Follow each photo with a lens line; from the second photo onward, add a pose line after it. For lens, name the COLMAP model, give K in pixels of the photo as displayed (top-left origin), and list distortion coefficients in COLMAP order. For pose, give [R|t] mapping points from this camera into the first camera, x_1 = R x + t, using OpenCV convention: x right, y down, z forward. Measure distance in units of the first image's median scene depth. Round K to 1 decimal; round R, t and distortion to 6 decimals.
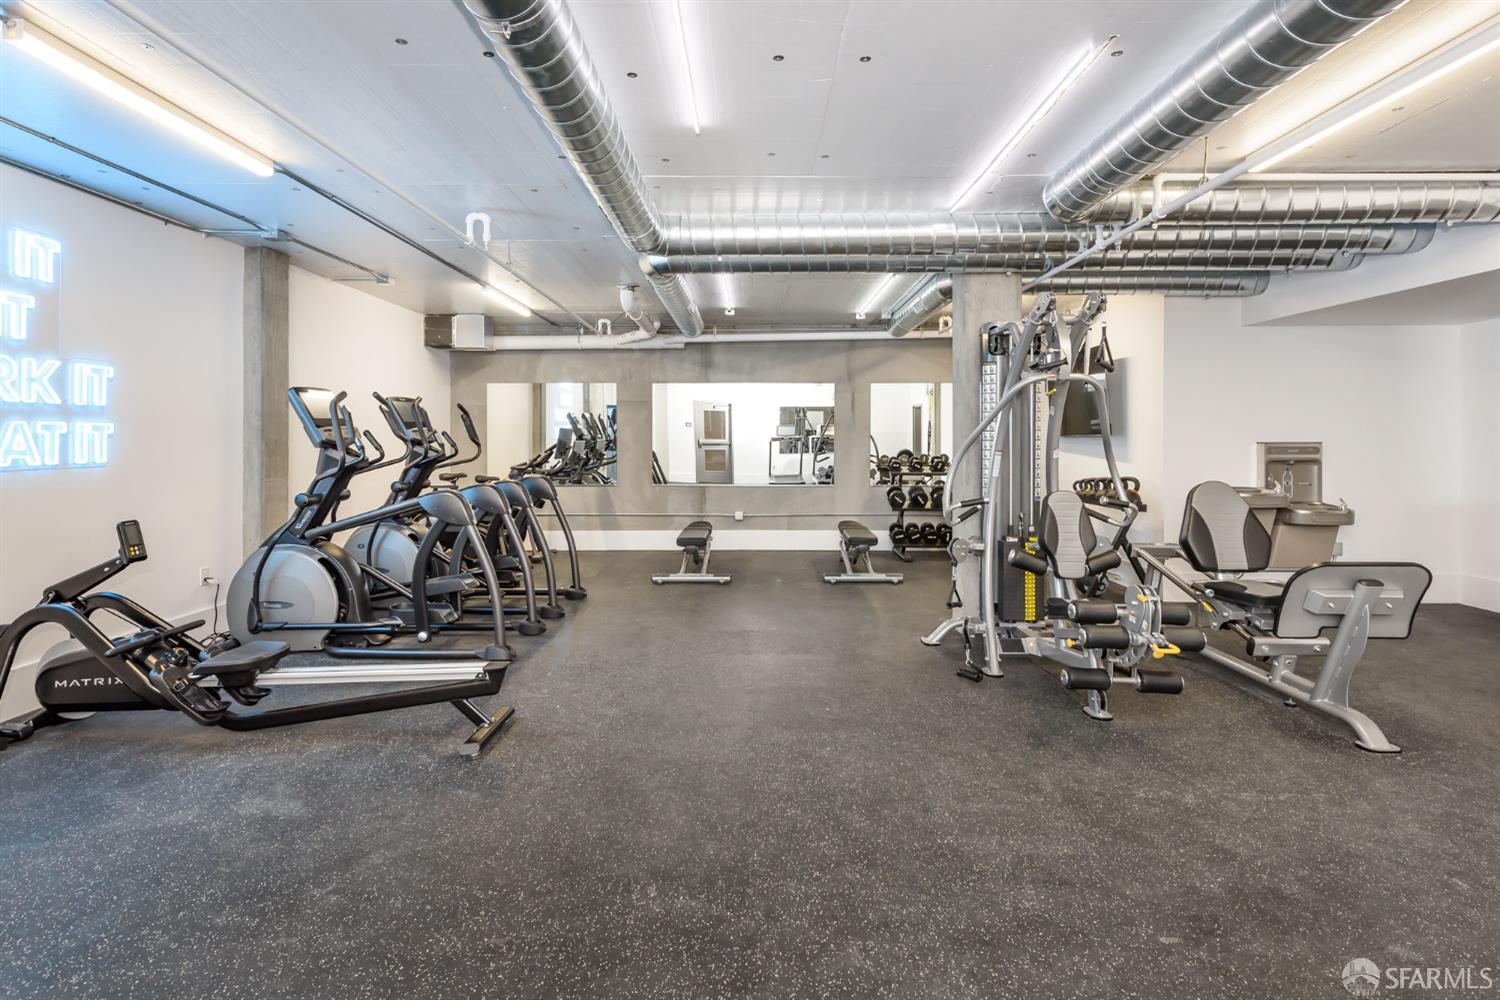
lens RADIAL K [[683.4, 0, 751.6], [0, 683.4, 438.7], [0, 0, 1]] dist [0.010039, -0.000200]
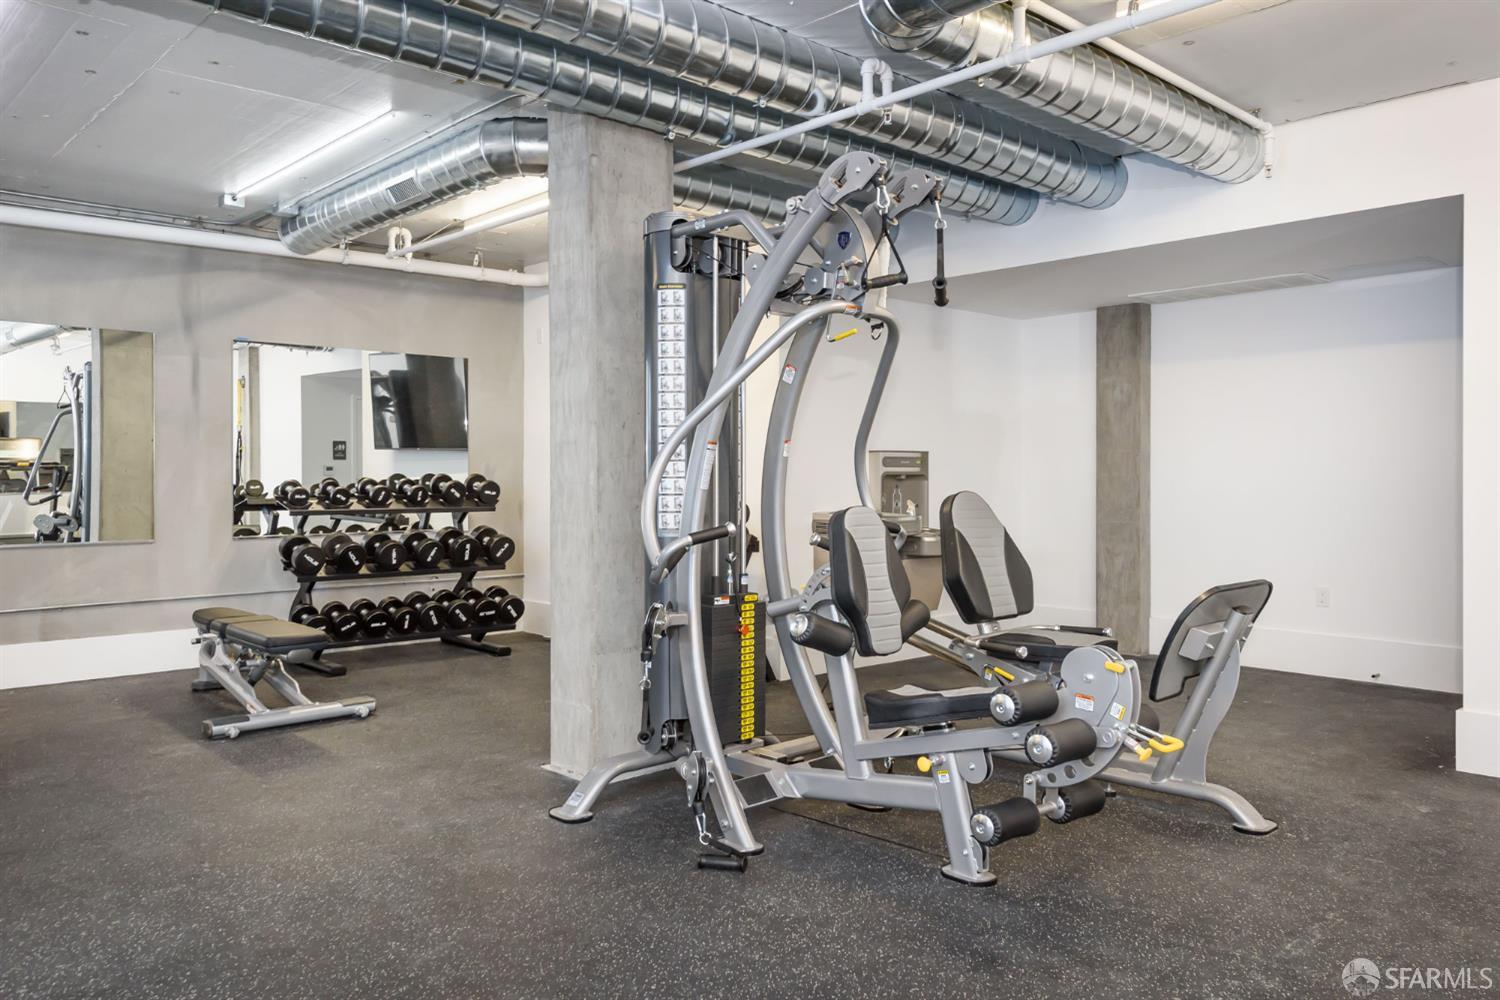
lens RADIAL K [[1056.6, 0, 751.9], [0, 1056.6, 466.4], [0, 0, 1]] dist [0.023239, -0.002873]
pose [[0.735573, 0.008344, 0.677394, -0.246079], [-0.004636, 0.999963, -0.007282, 0.057261], [-0.677429, 0.002216, 0.735585, 0.448941]]
